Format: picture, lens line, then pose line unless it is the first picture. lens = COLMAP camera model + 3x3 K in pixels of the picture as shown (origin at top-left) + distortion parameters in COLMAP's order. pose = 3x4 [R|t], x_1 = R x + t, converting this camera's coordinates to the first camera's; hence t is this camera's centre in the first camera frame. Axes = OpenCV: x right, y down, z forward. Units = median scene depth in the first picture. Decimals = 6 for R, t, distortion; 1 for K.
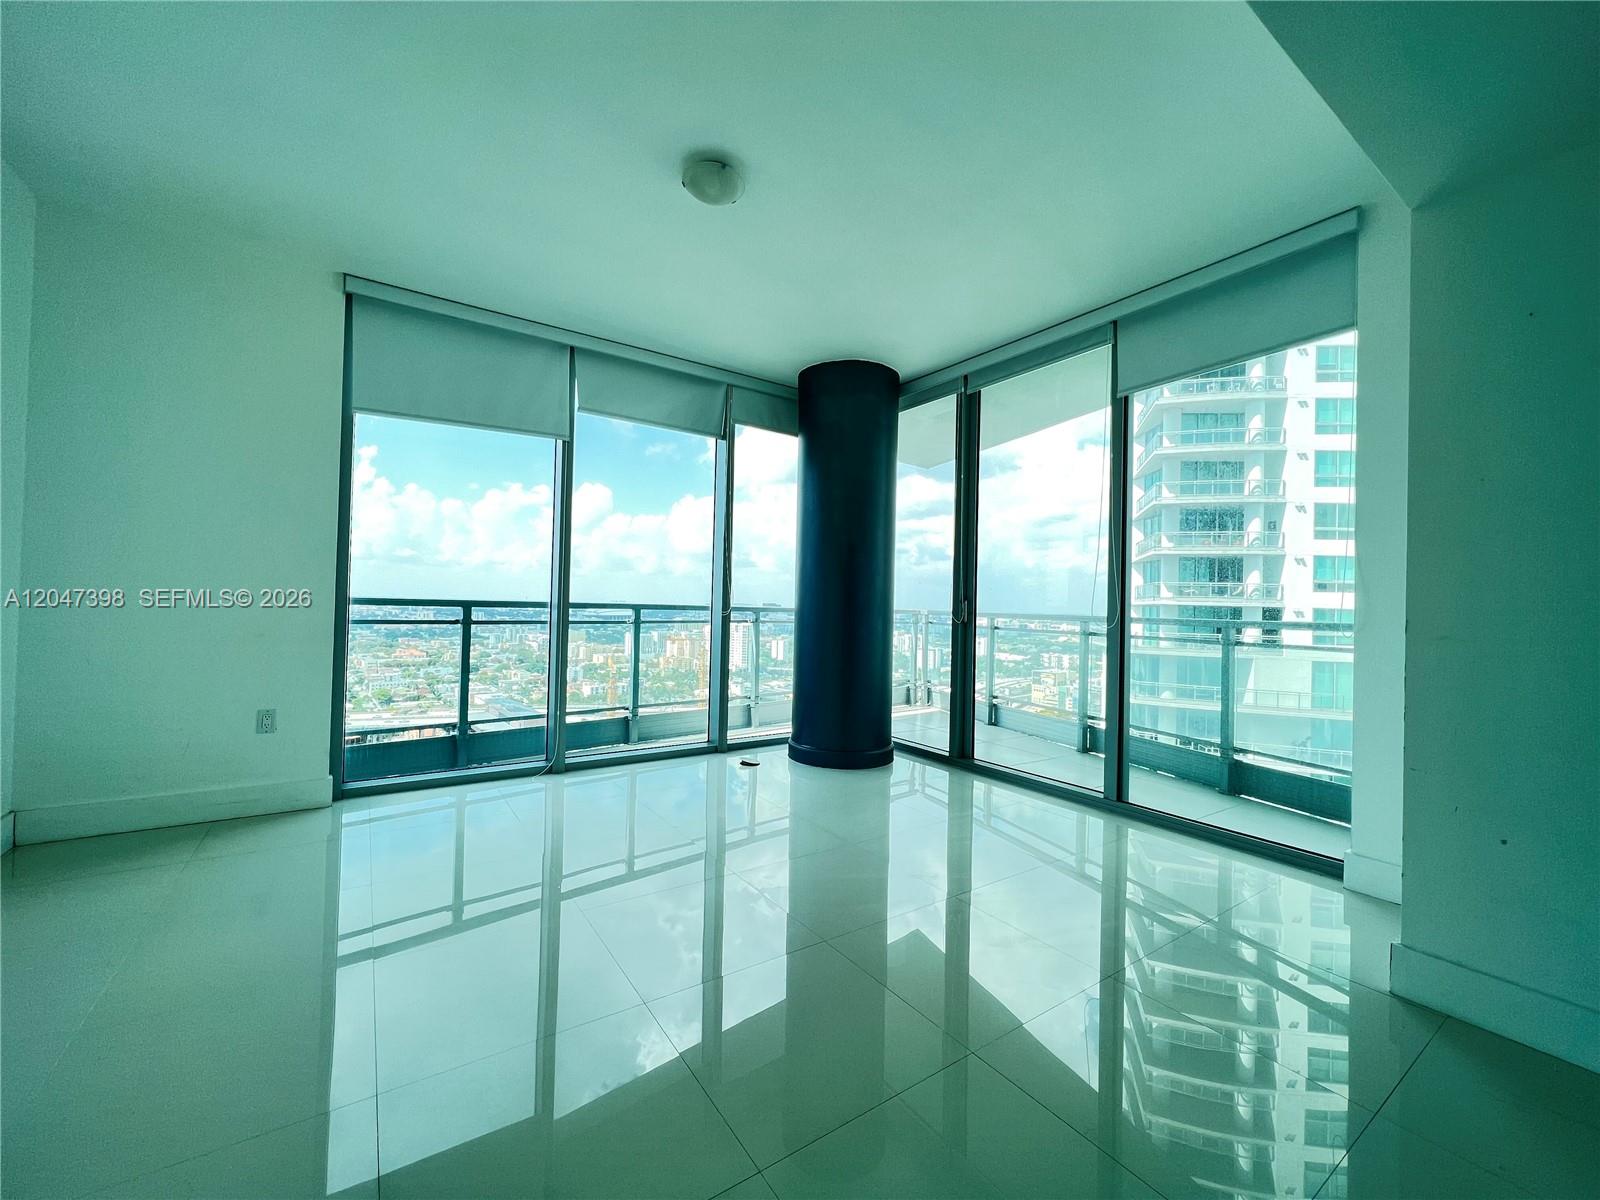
lens RADIAL K [[641.7, 0, 798.2], [0, 641.7, 594.4], [0, 0, 1]] dist [-0.001867, 0.000050]
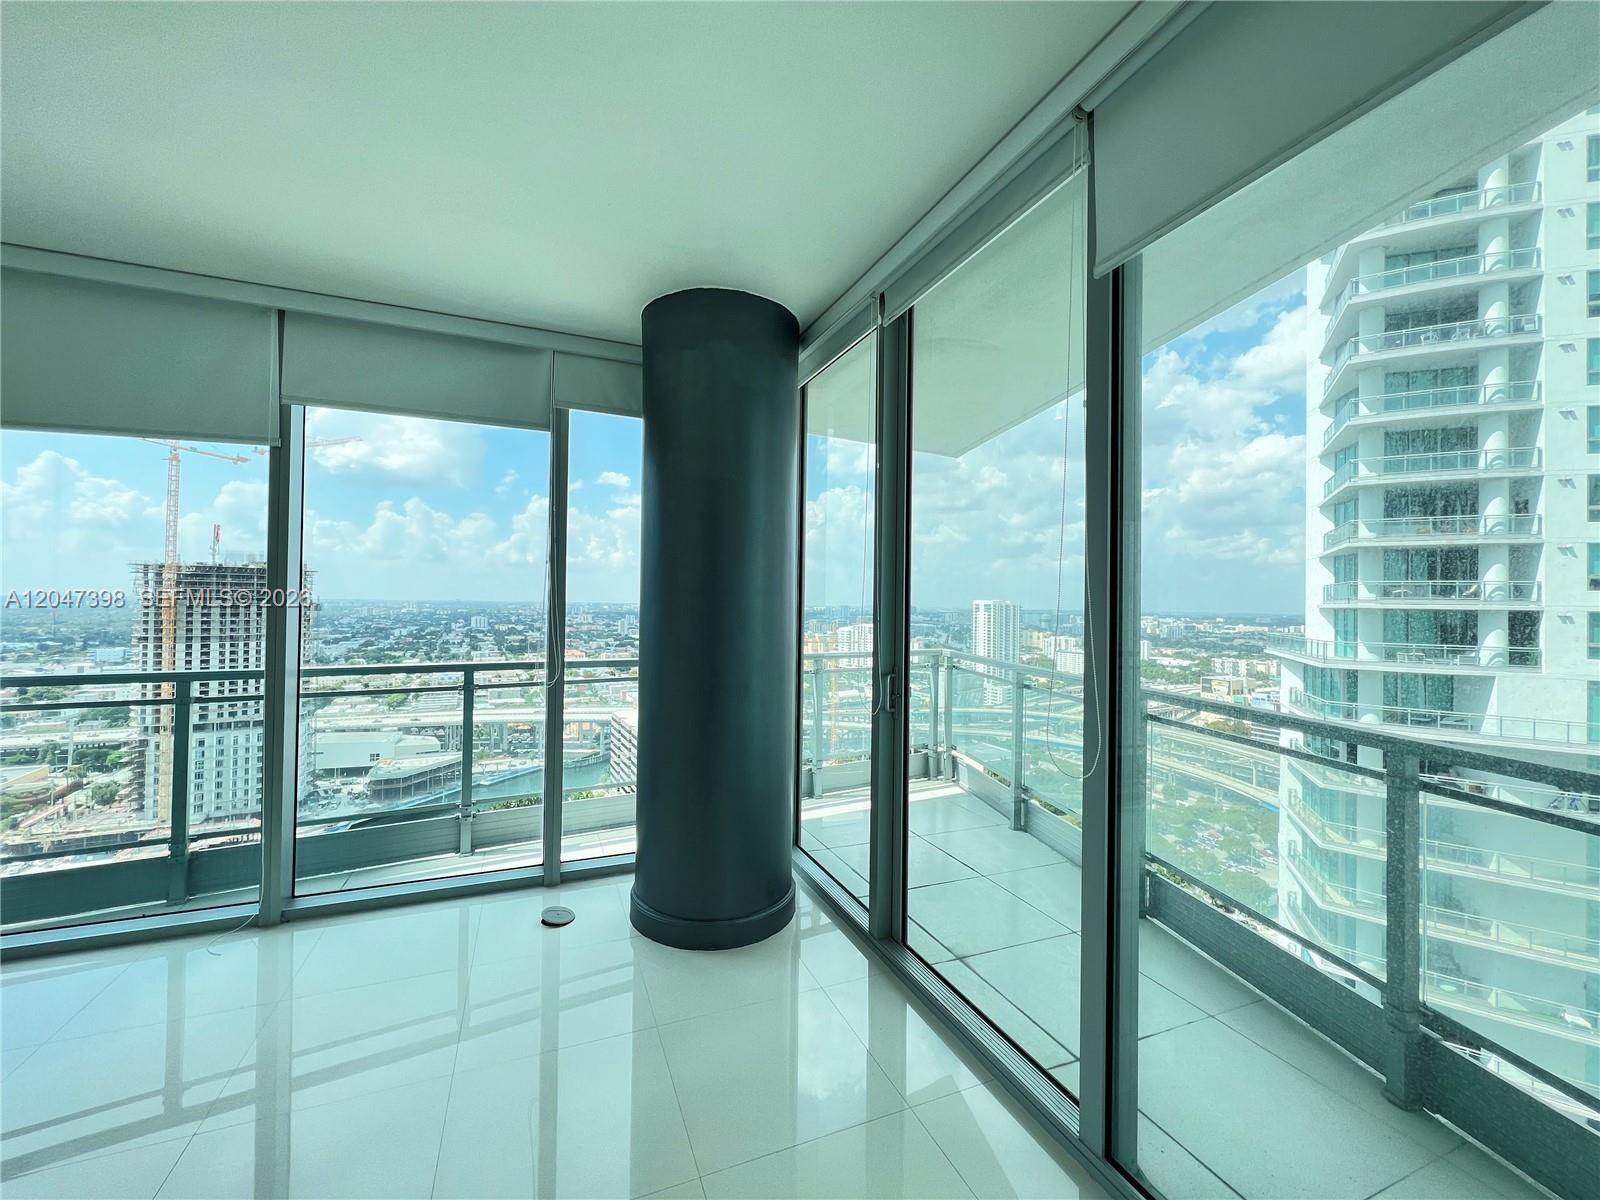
lens RADIAL K [[643.8, 0, 798.4], [0, 643.8, 593.6], [0, 0, 1]] dist [-0.003503, 0.000827]
pose [[0.977919, -0.012478, -0.208613, 0.283271], [0.011860, 0.999921, -0.004211, -0.059838], [0.208649, 0.001644, 0.977989, 0.372112]]
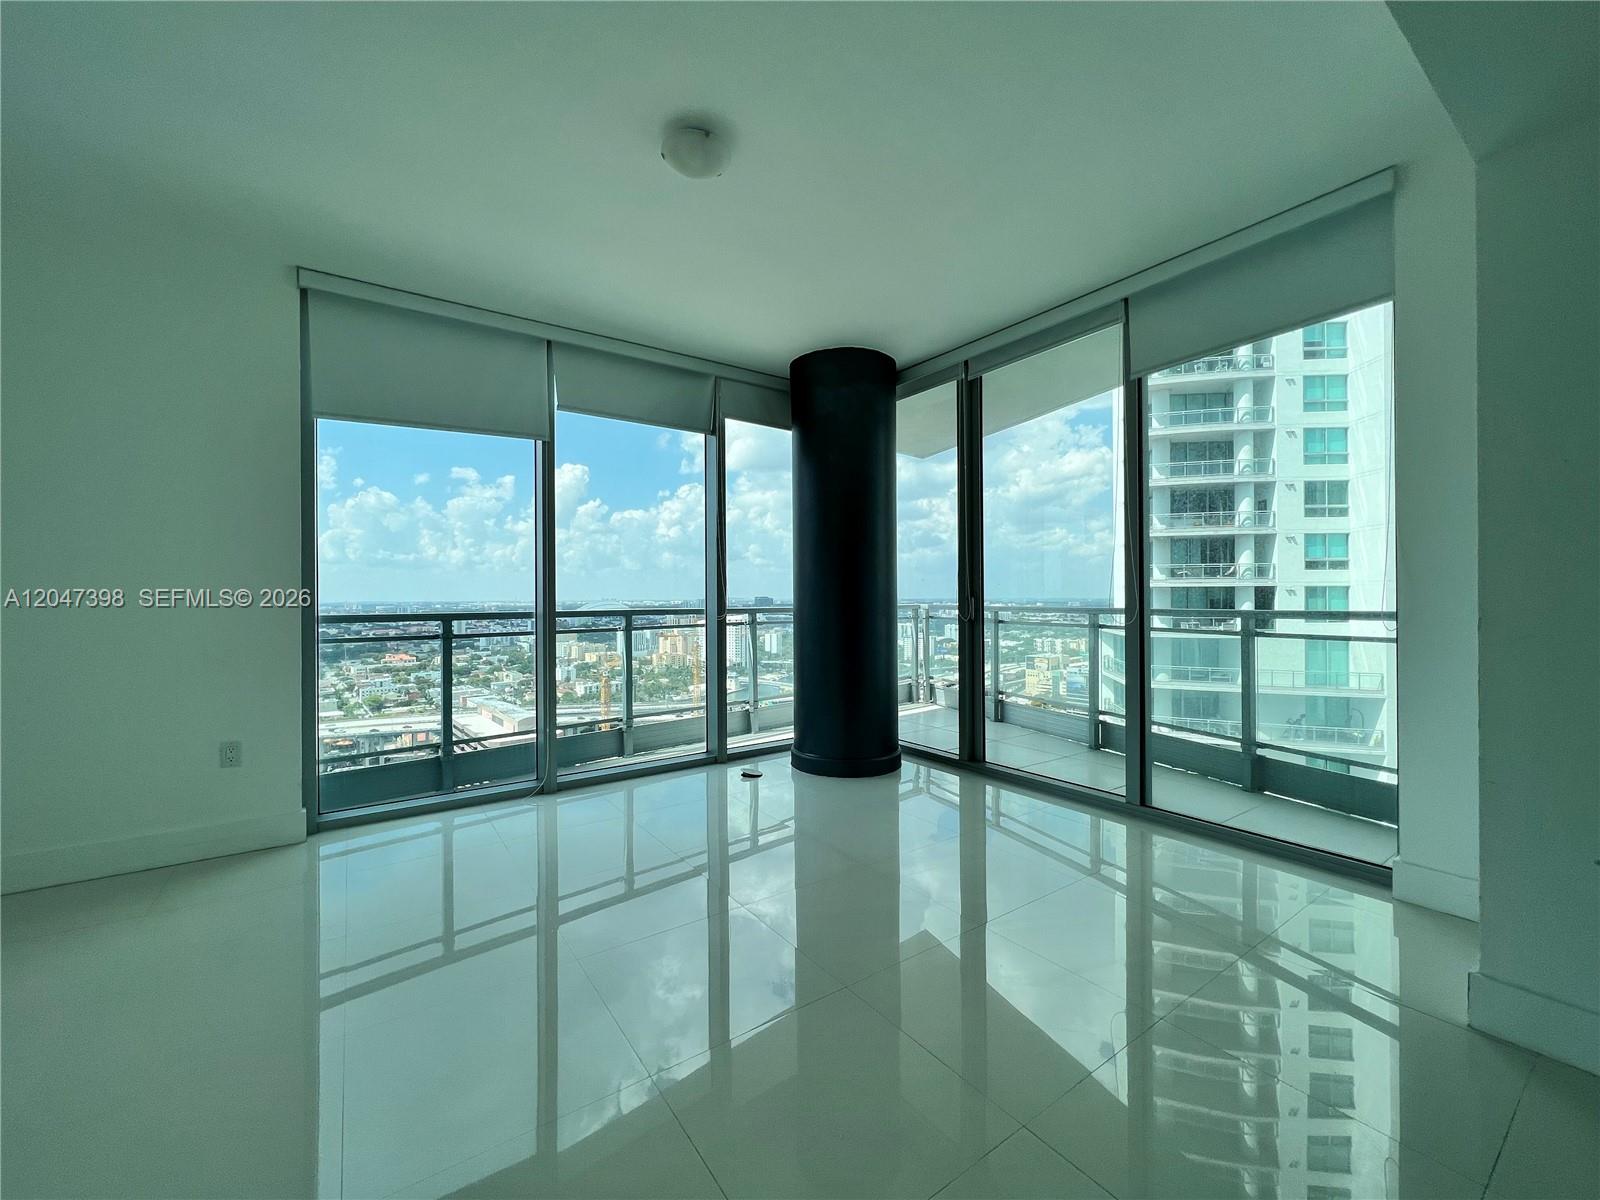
lens RADIAL K [[643.8, 0, 798.4], [0, 643.8, 593.6], [0, 0, 1]] dist [-0.003503, 0.000827]
pose [[0.999459, -0.030336, 0.012737, -0.009414], [0.030194, 0.999481, 0.011212, -0.012975], [-0.013070, -0.010821, 0.999856, 0.042059]]
